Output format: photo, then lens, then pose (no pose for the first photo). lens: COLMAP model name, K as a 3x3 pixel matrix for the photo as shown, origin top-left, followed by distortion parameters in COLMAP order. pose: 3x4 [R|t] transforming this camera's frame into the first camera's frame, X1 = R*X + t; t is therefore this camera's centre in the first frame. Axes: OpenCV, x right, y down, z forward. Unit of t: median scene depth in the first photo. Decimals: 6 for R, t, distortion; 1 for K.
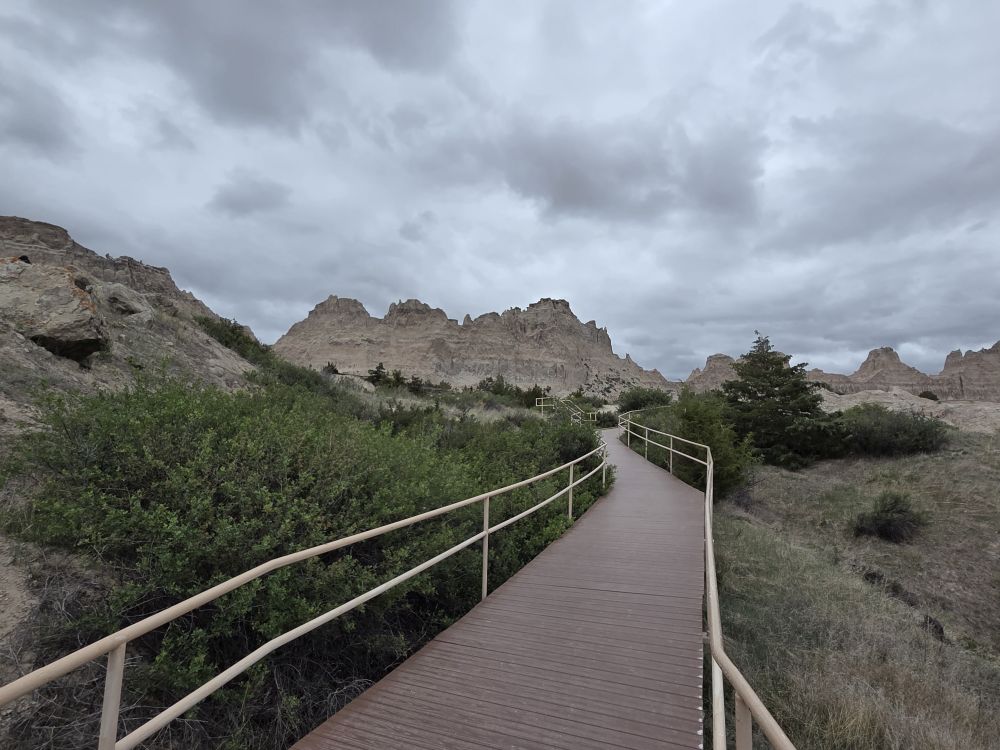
lens RADIAL K [[570.7, 0, 500.0], [0, 570.7, 375.0], [0, 0, 1]] dist [-0.002468, -0.000148]
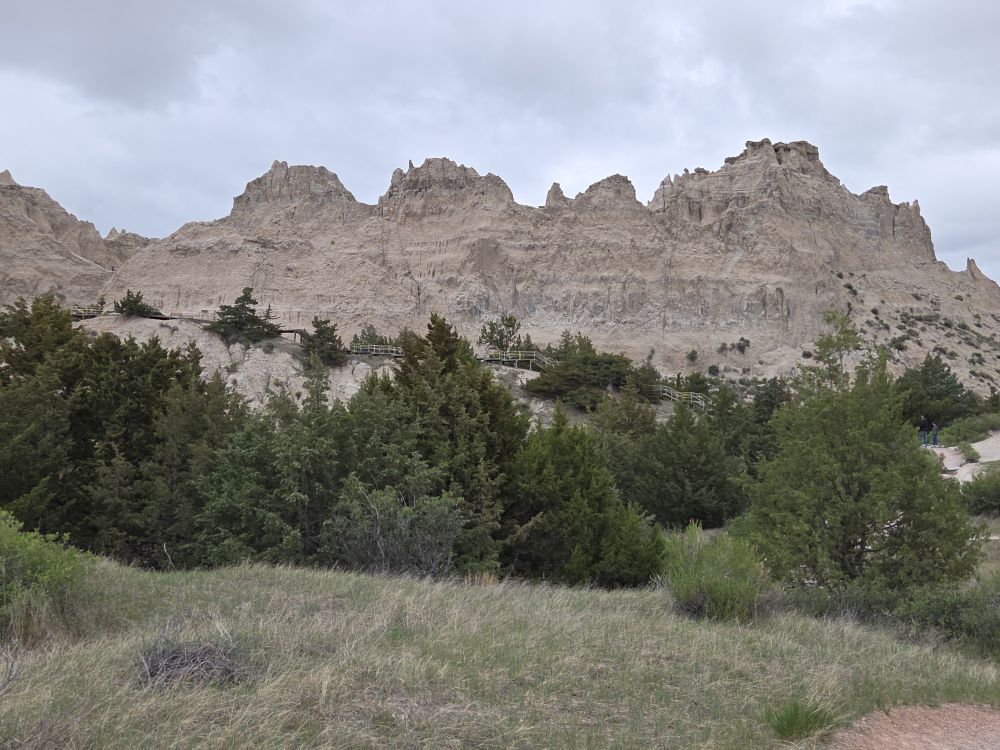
lens RADIAL K [[1036.2, 0, 500.0], [0, 1036.2, 375.0], [0, 0, 1]] dist [0.083626, -0.006742]
pose [[0.968045, -0.019796, -0.249994, 0.101797], [0.030027, 0.998858, 0.037174, 0.012239], [0.248972, -0.043492, 0.967534, 0.192770]]
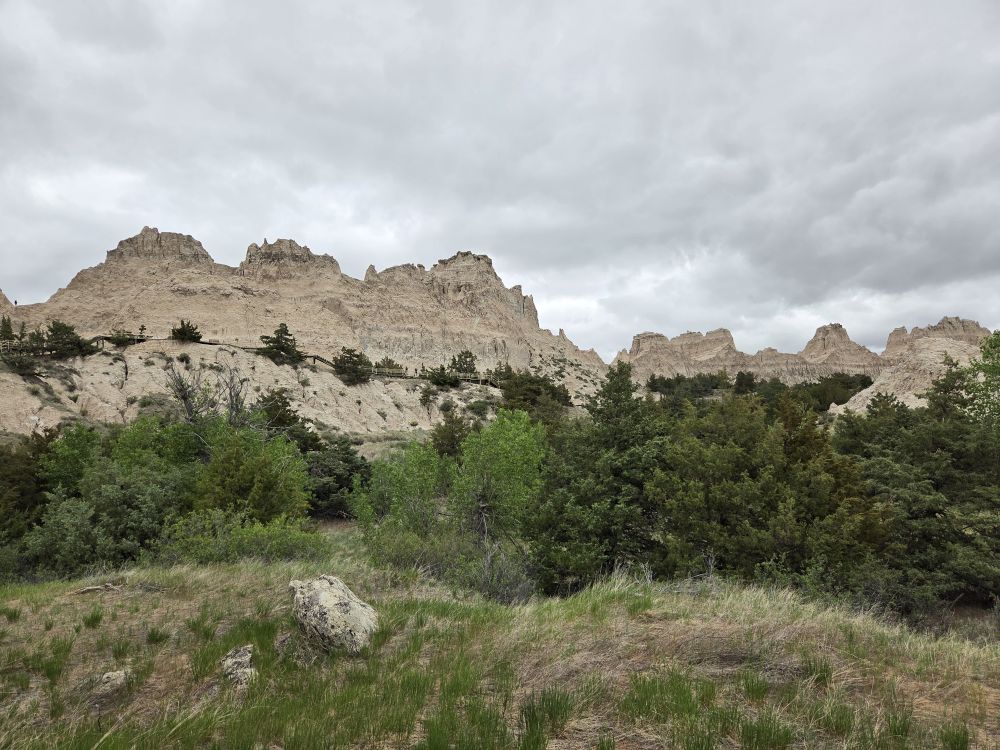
lens RADIAL K [[648.3, 0, 500.0], [0, 648.3, 375.0], [0, 0, 1]] dist [0.056554, -0.058513]
pose [[0.967990, -0.011508, 0.250725, -0.104114], [0.007301, 0.999817, 0.017702, 0.012147], [-0.250883, -0.015305, 0.967896, 0.206775]]
